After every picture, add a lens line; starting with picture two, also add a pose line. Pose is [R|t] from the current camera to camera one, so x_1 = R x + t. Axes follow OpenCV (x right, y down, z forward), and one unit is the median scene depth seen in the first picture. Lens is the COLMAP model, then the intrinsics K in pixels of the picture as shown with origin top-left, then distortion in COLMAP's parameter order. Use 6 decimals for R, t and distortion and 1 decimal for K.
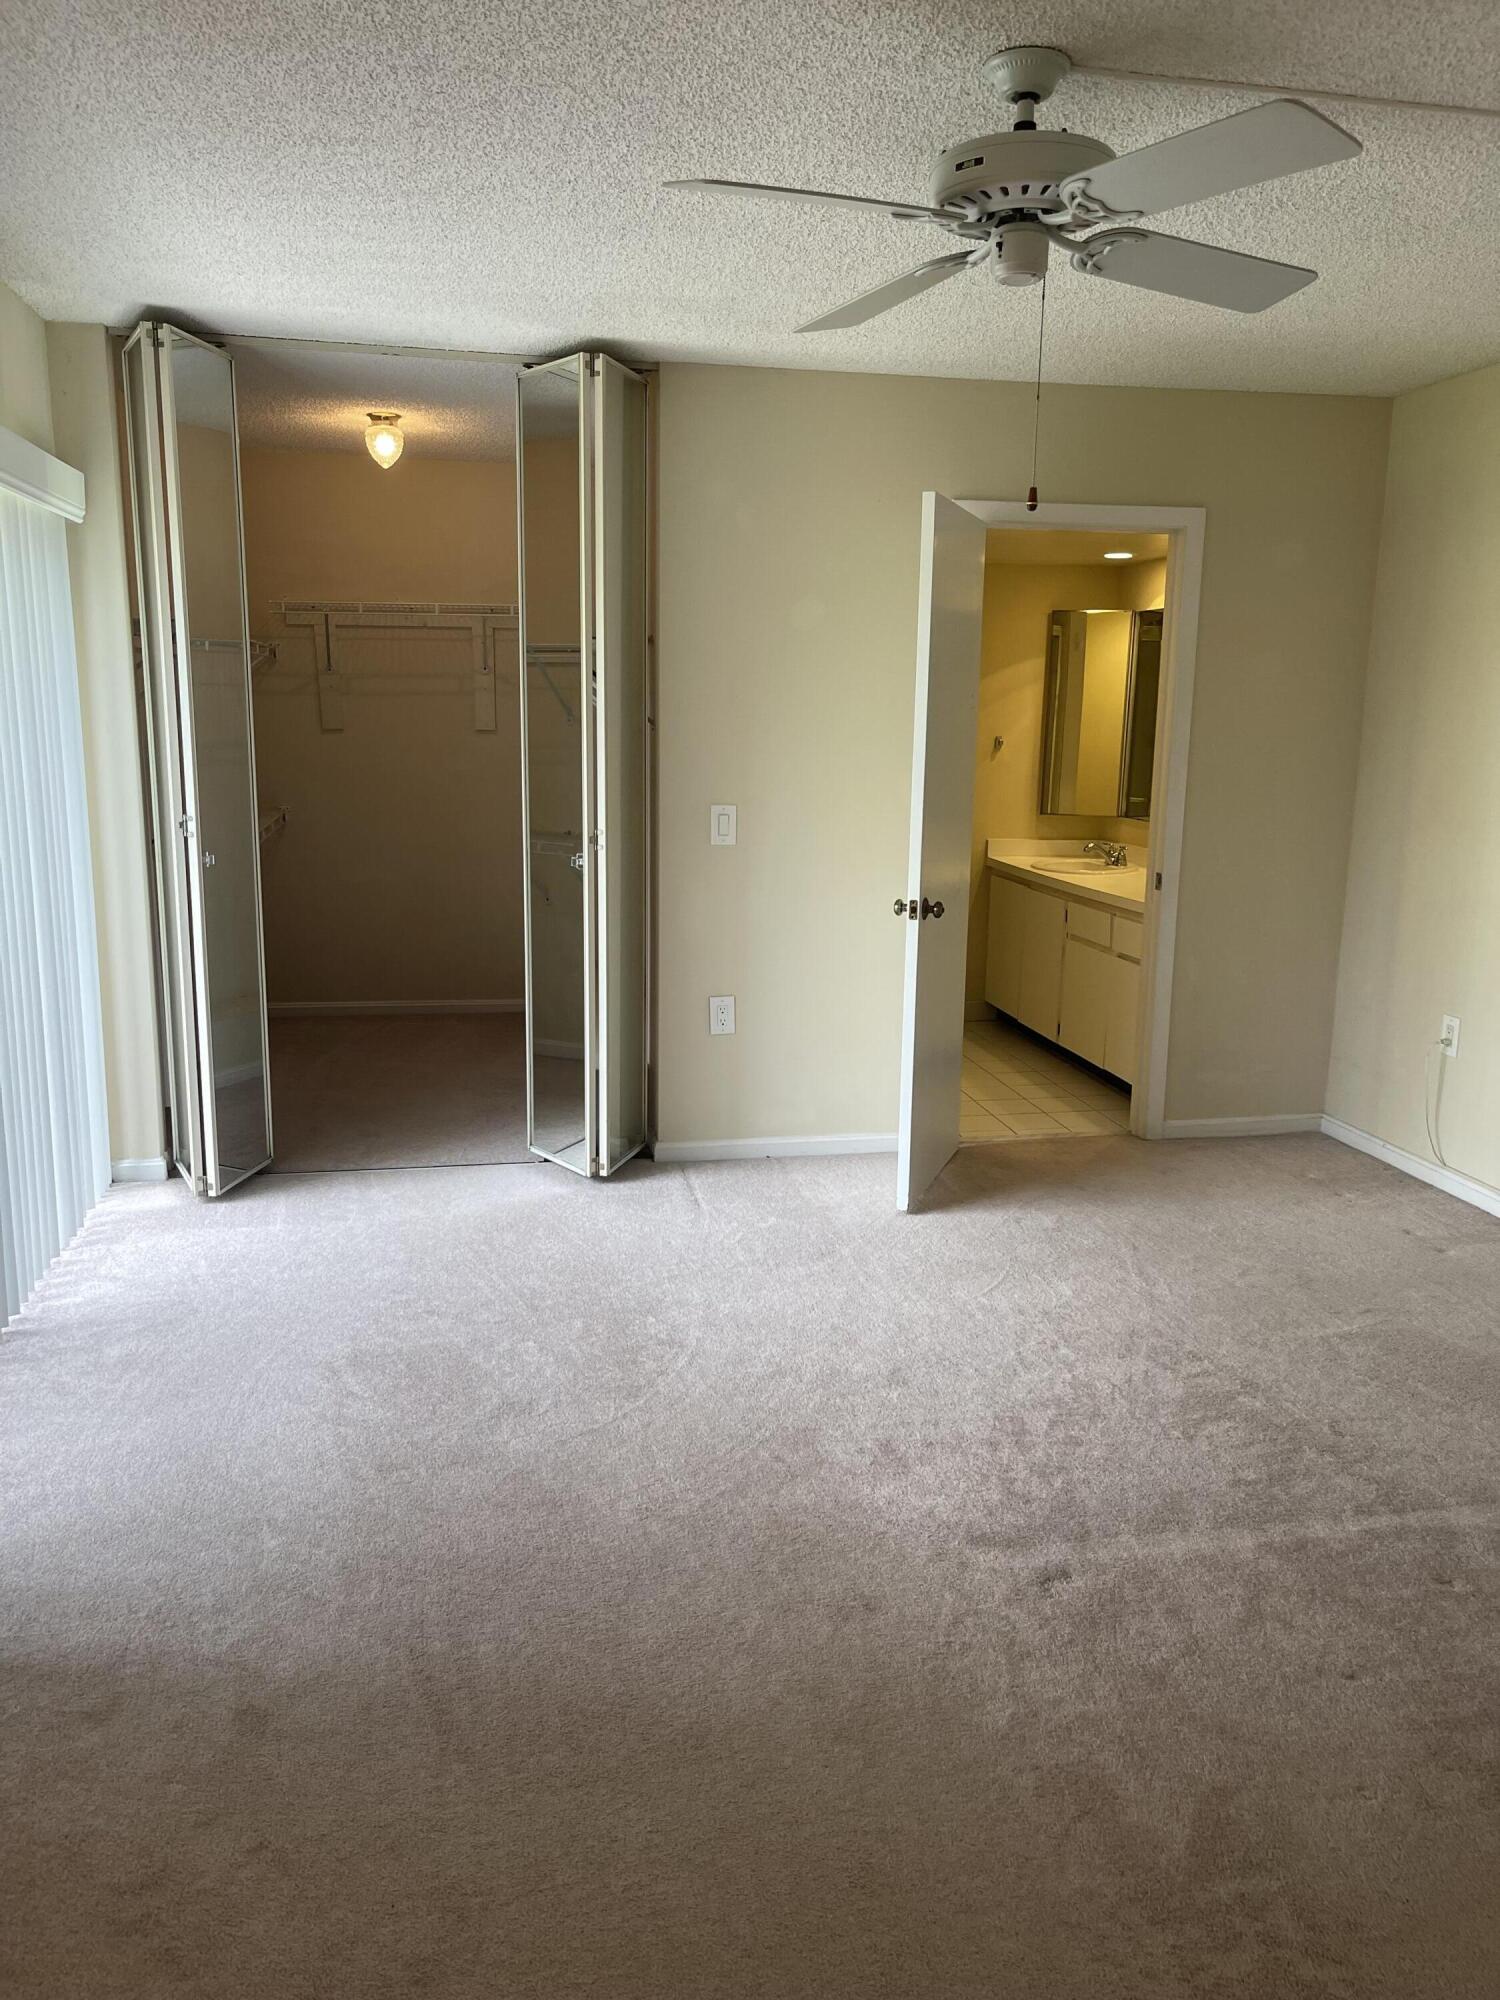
lens RADIAL K [[1499.7, 0, 743.1], [0, 1499.7, 1008.2], [0, 0, 1]] dist [0.053623, -0.078039]
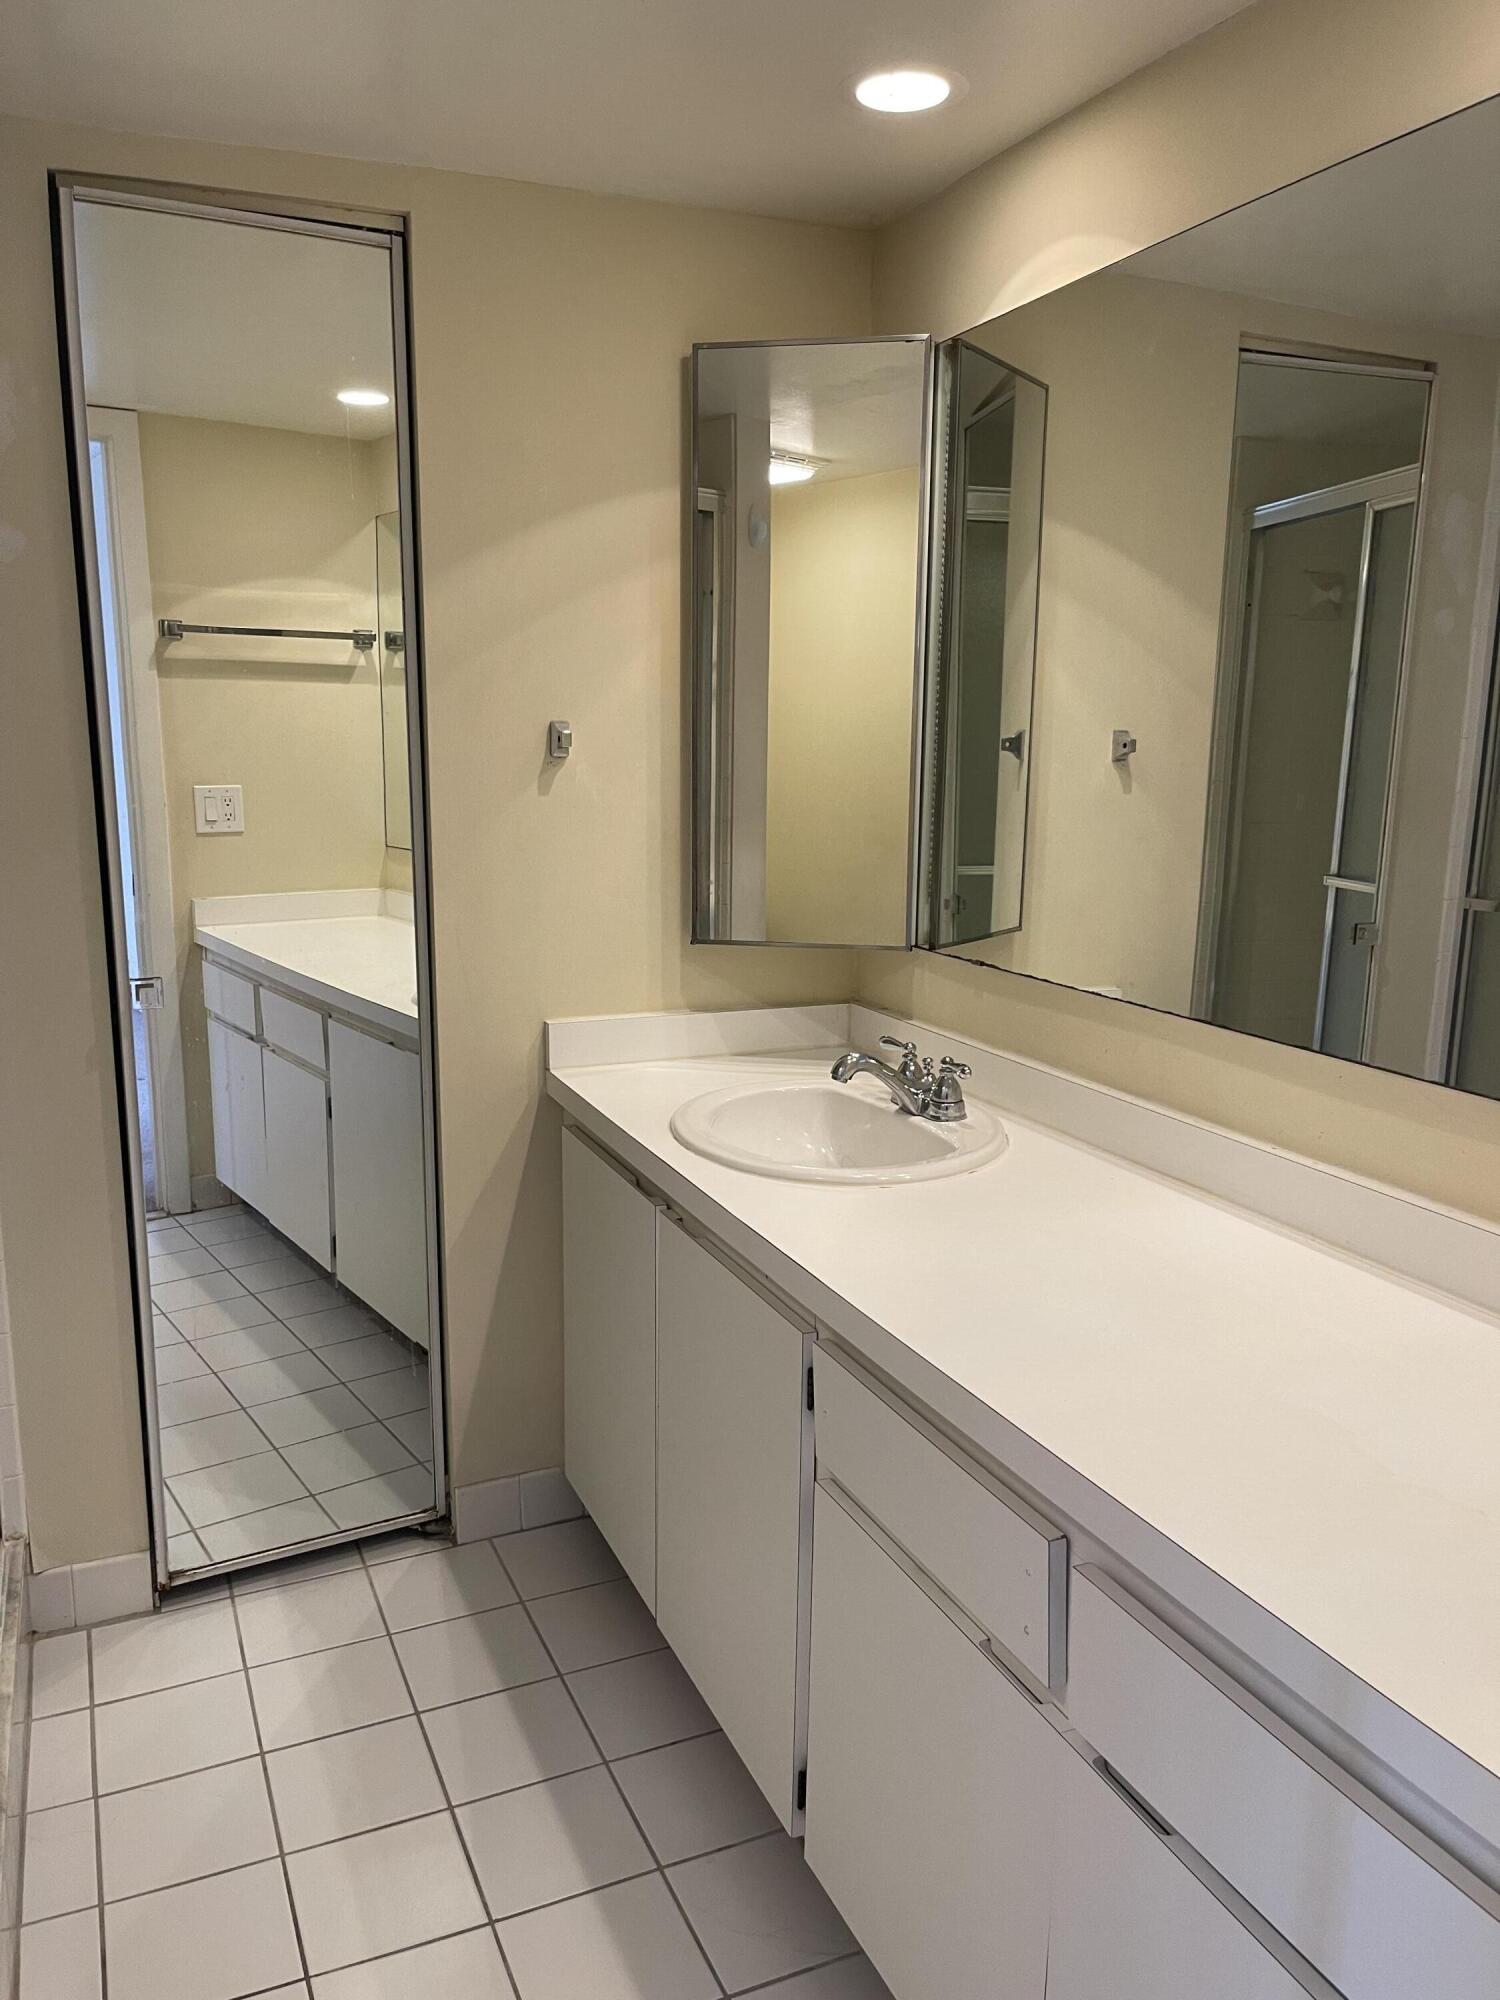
lens RADIAL K [[1499.7, 0, 738.3], [0, 1499.7, 1006.3], [0, 0, 1]] dist [0.053623, -0.078039]
pose [[0.975606, -0.049966, 0.213769, 0.134022], [0.053937, 0.998463, -0.012780, -0.110463], [-0.212801, 0.023998, 0.976801, 0.663130]]
